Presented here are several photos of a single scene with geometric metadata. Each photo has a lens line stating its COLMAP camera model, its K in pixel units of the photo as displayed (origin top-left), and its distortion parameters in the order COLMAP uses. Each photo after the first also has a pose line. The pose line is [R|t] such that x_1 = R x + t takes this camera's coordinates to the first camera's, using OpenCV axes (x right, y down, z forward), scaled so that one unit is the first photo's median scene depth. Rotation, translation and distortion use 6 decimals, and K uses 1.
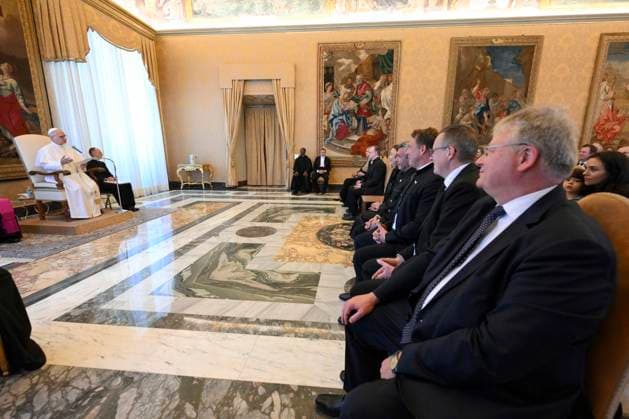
lens RADIAL K [[282.3, 0, 316.6], [0, 282.3, 210.5], [0, 0, 1]] dist [0.001222, 0.000045]
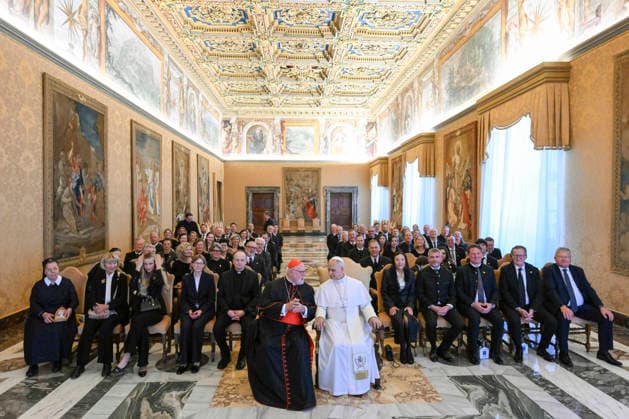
lens RADIAL K [[407.5, 0, 316.6], [0, 407.5, 211.1], [0, 0, 1]] dist [0.000602, -0.002059]
pose [[-0.161653, -0.020099, 0.986643, -0.548164], [0.206927, 0.976876, 0.053803, -0.223931], [-0.964909, 0.212860, -0.153756, 0.609582]]
